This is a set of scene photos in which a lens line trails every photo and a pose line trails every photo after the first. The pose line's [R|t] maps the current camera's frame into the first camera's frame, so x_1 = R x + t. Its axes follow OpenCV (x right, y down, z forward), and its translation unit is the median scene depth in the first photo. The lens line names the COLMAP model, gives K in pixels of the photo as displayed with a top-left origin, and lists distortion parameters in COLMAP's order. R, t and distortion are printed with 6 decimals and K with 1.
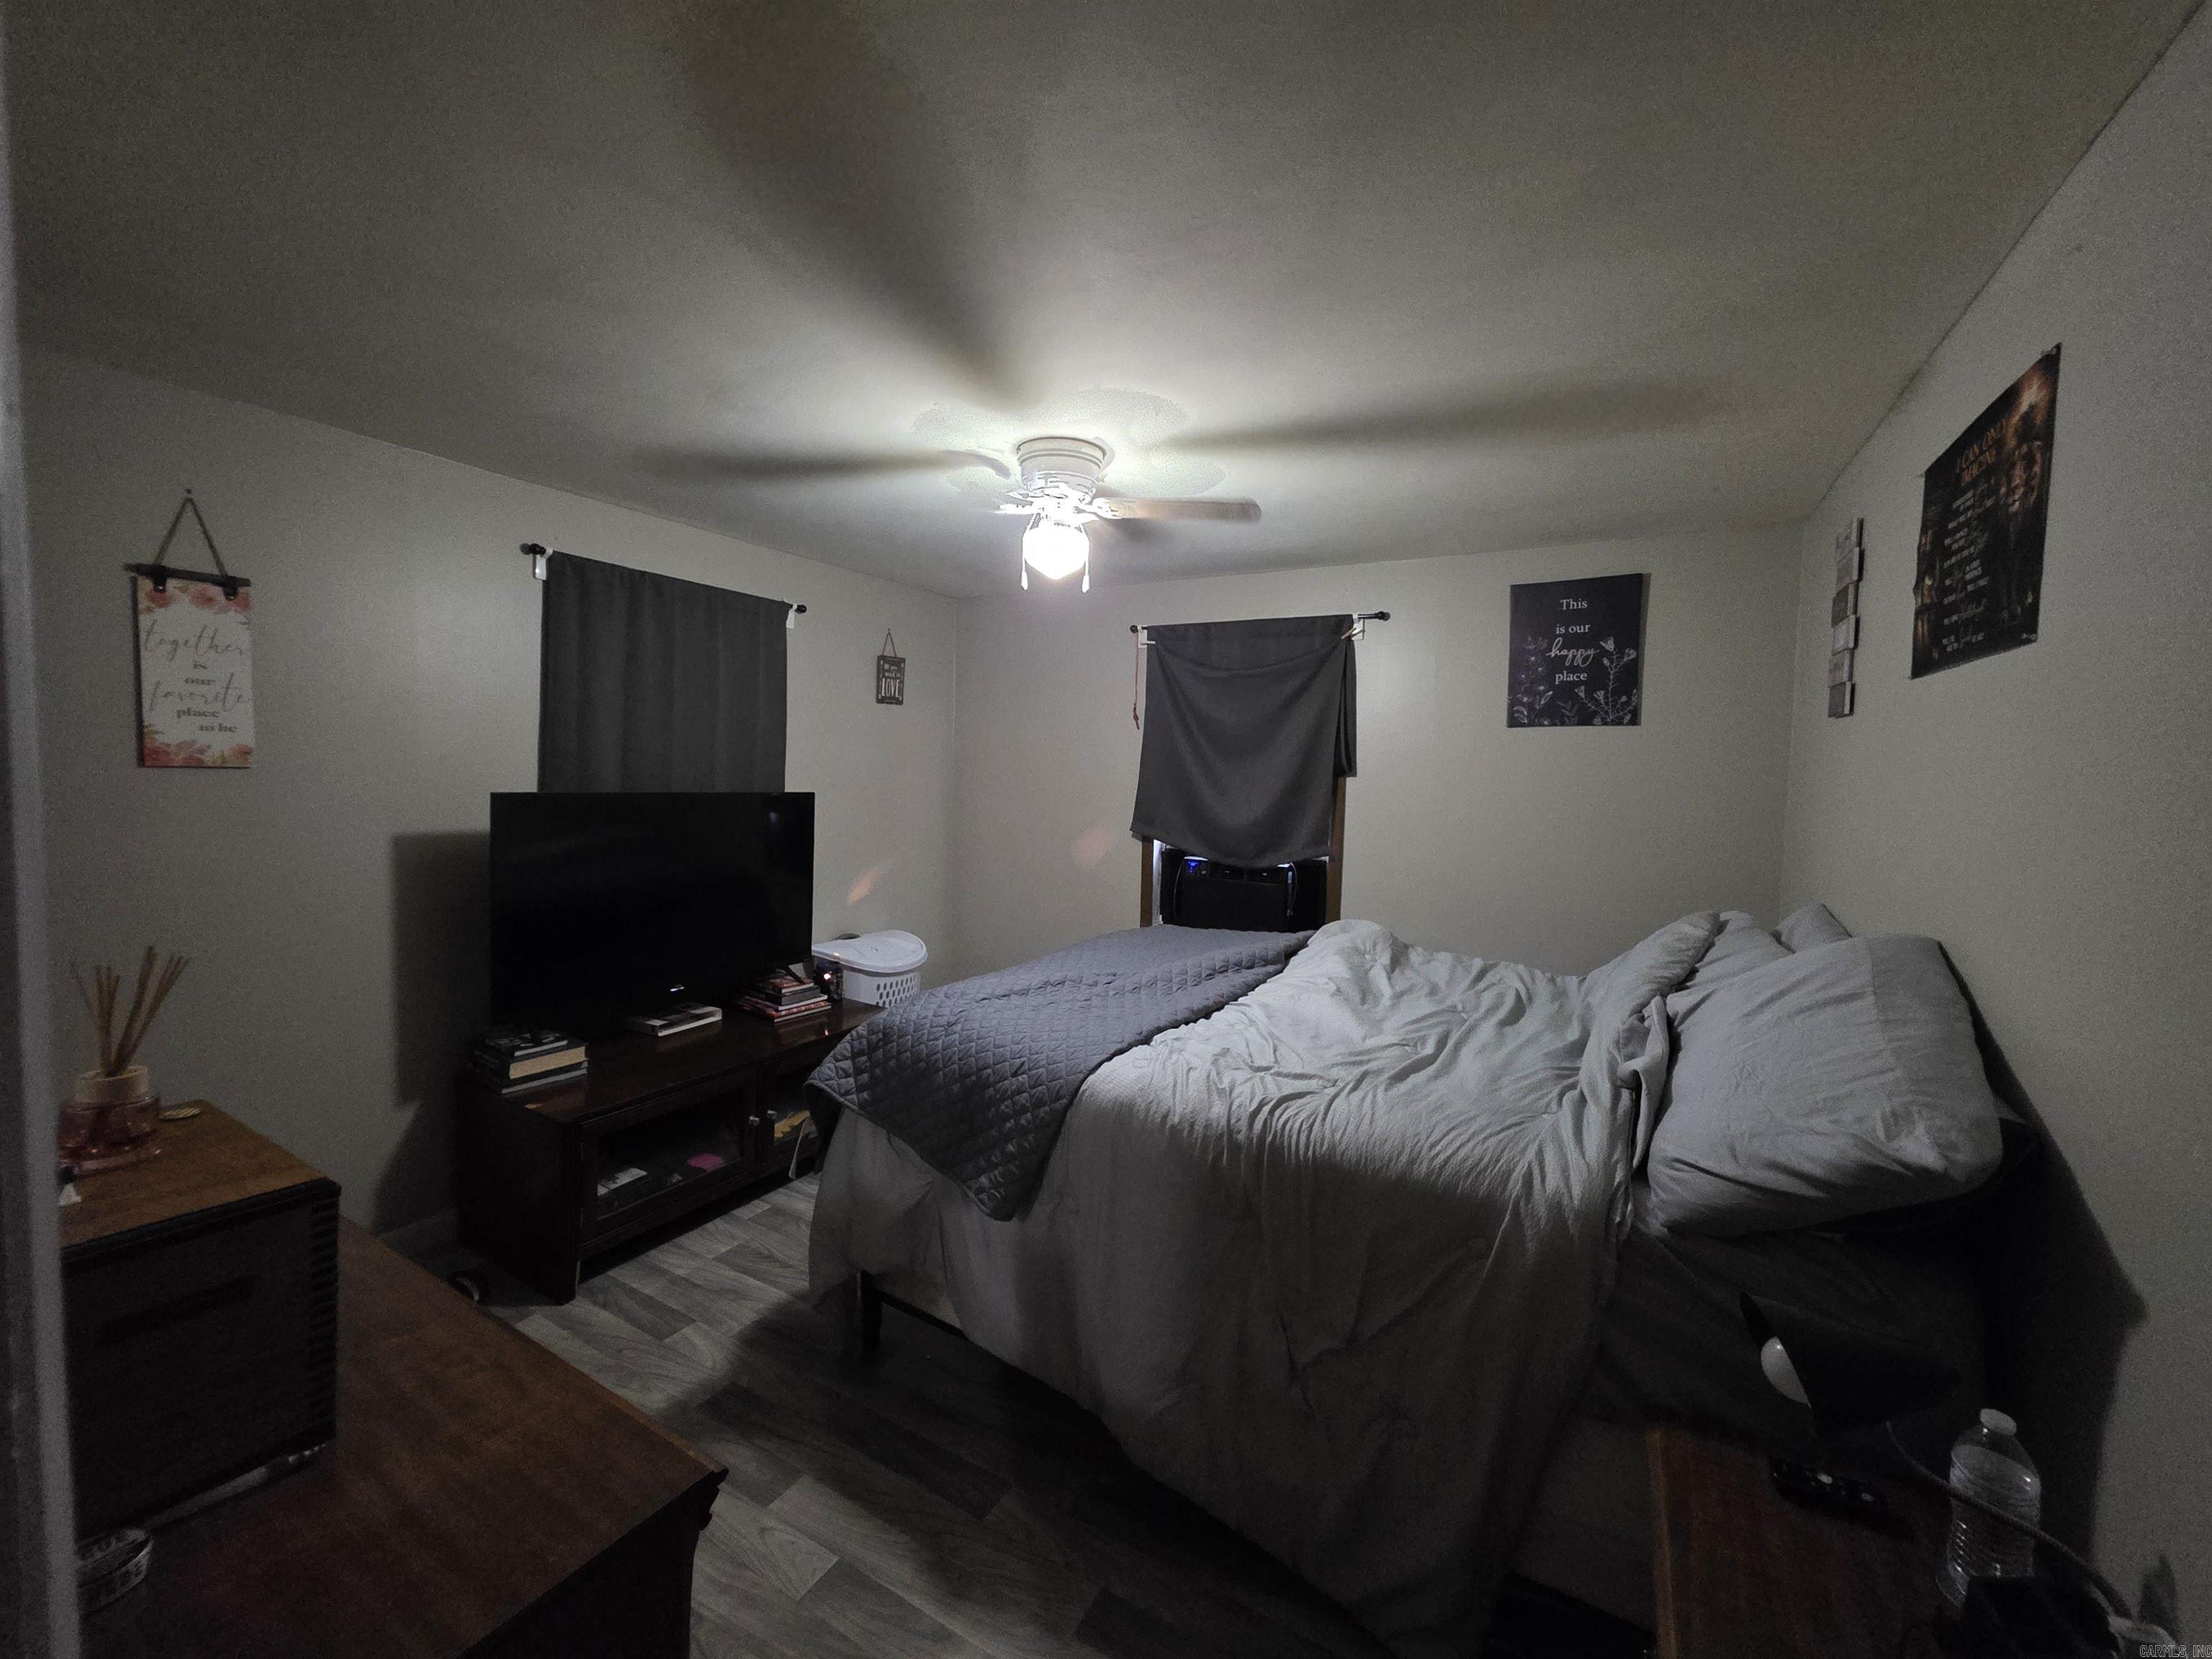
lens RADIAL K [[886.4, 0, 1104.4], [0, 886.4, 834.9], [0, 0, 1]] dist [0.001595, -0.000440]
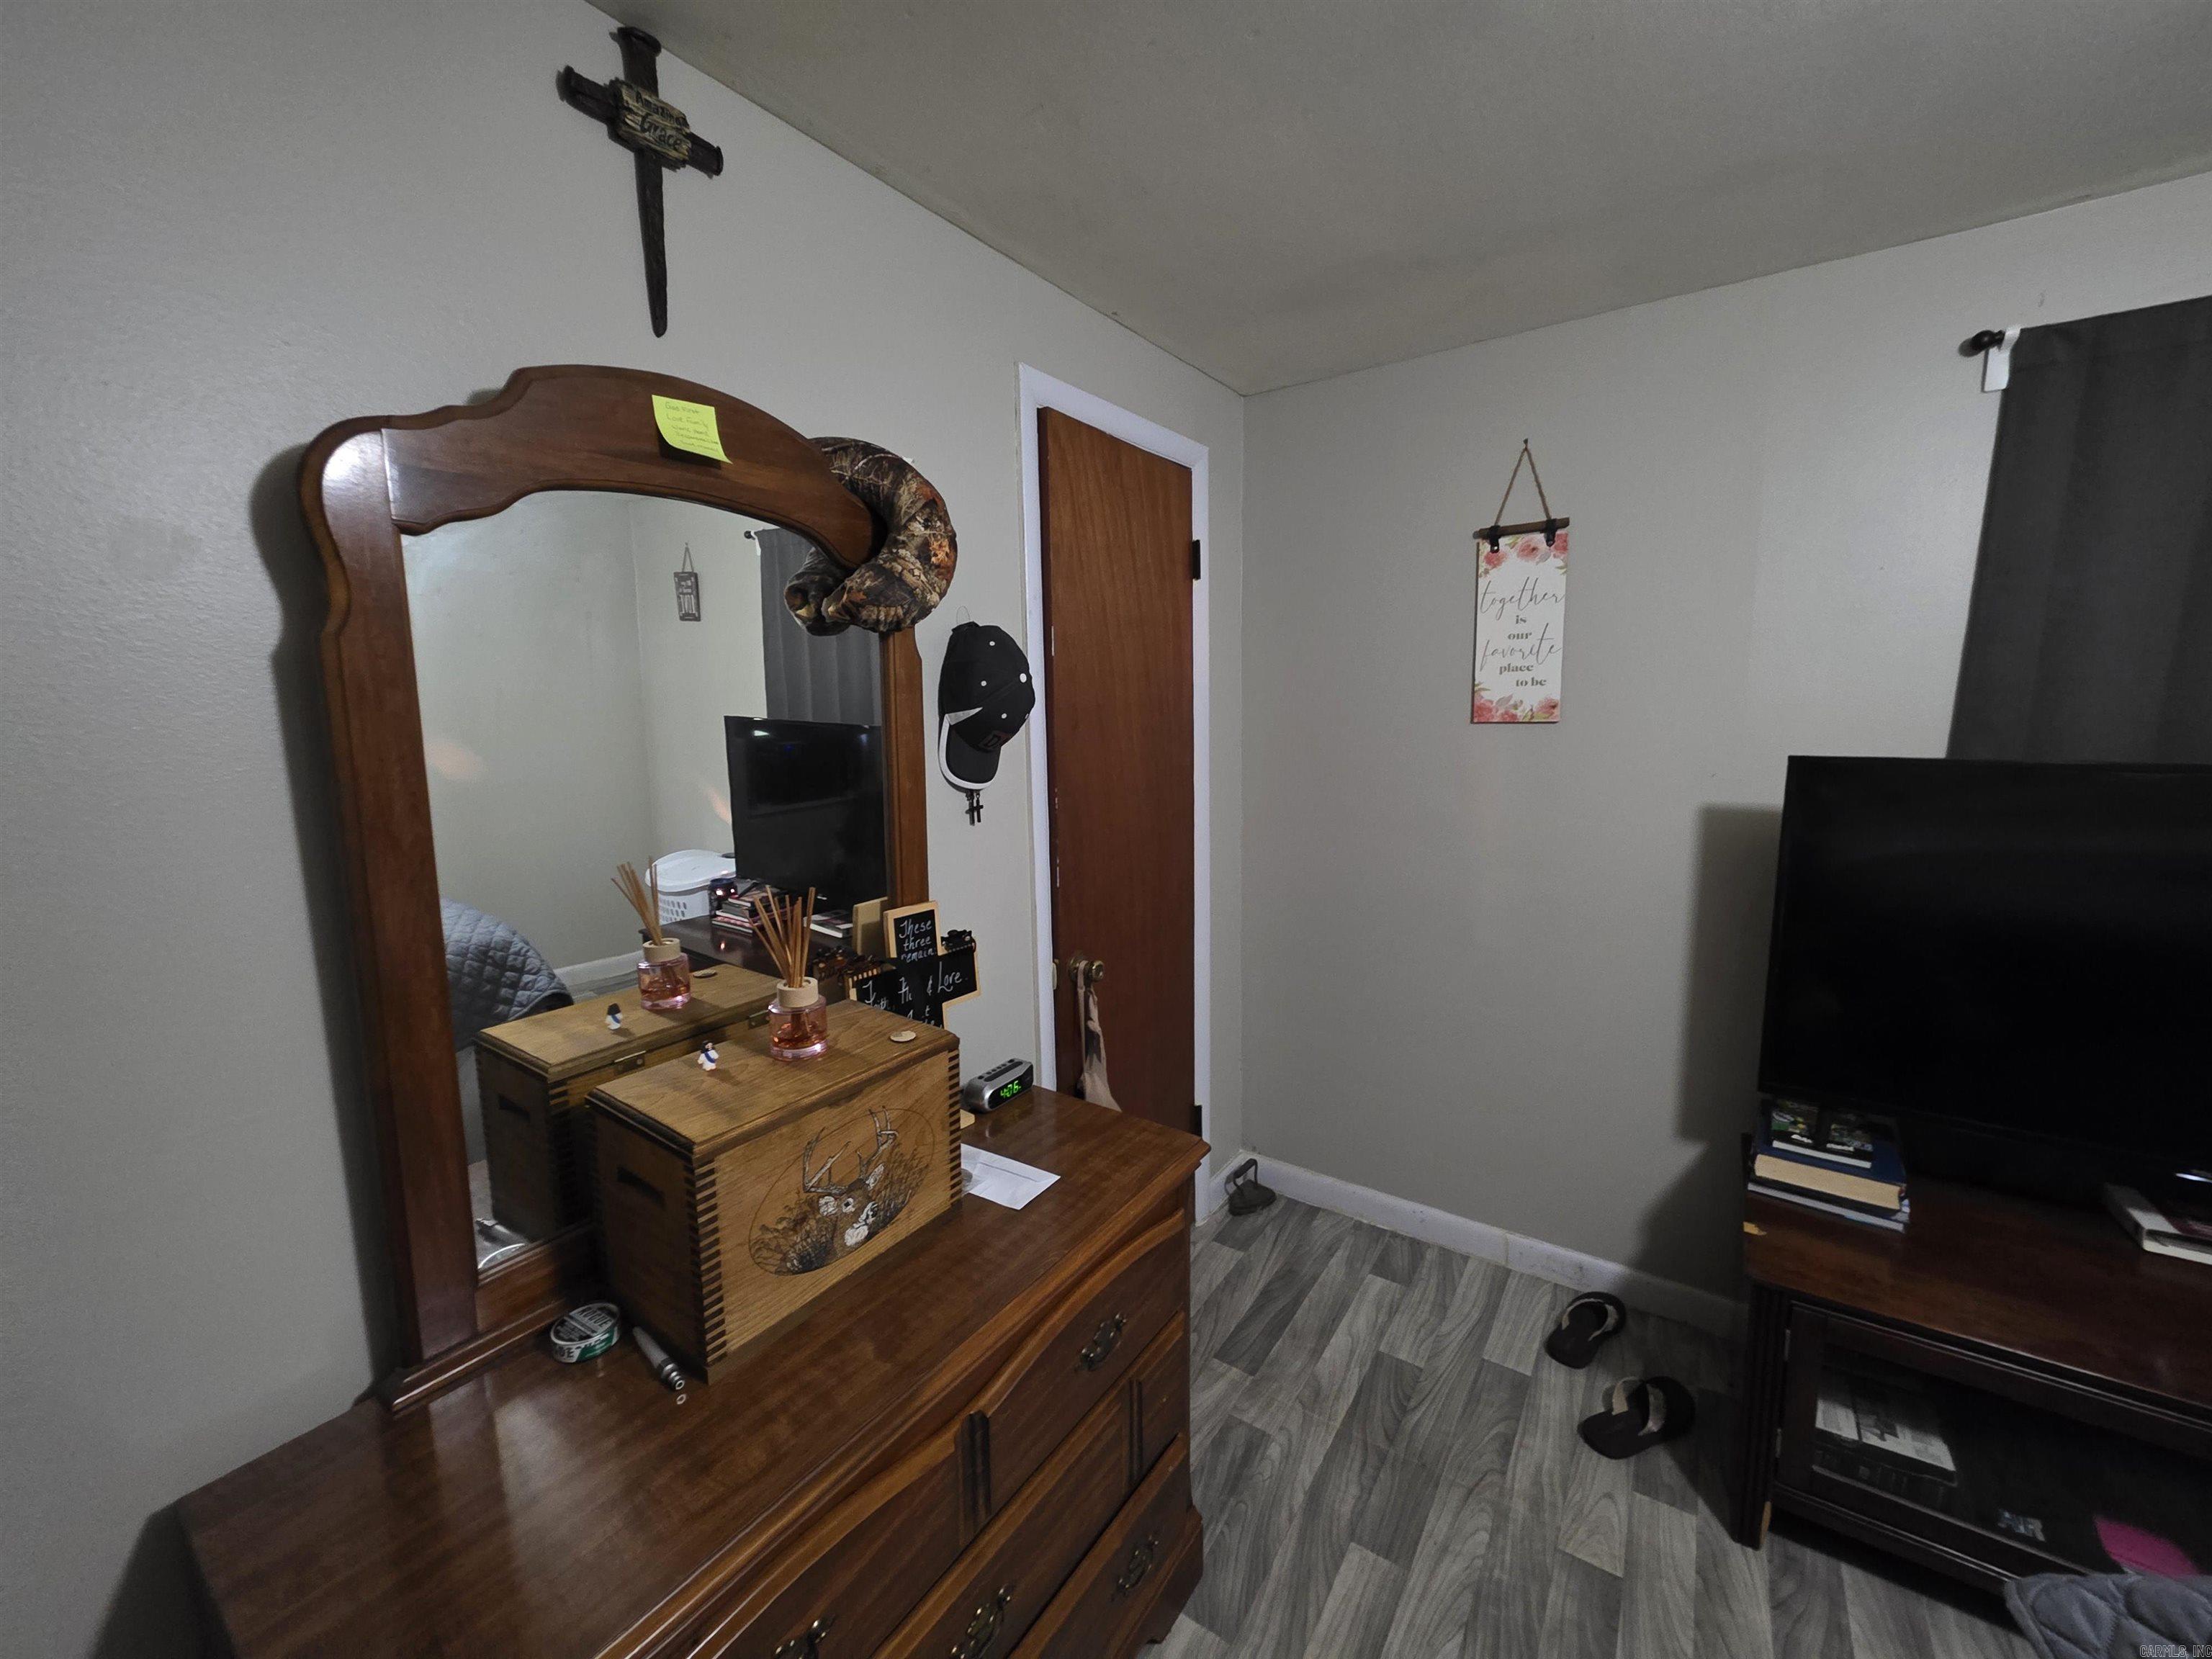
lens RADIAL K [[886.4, 0, 1112.1], [0, 886.4, 822.3], [0, 0, 1]] dist [0.001595, -0.000440]
pose [[-0.077792, 0.104988, -0.991426, 0.022324], [-0.056807, 0.992357, 0.109544, -0.047868], [0.995350, 0.064842, -0.071233, 0.617309]]
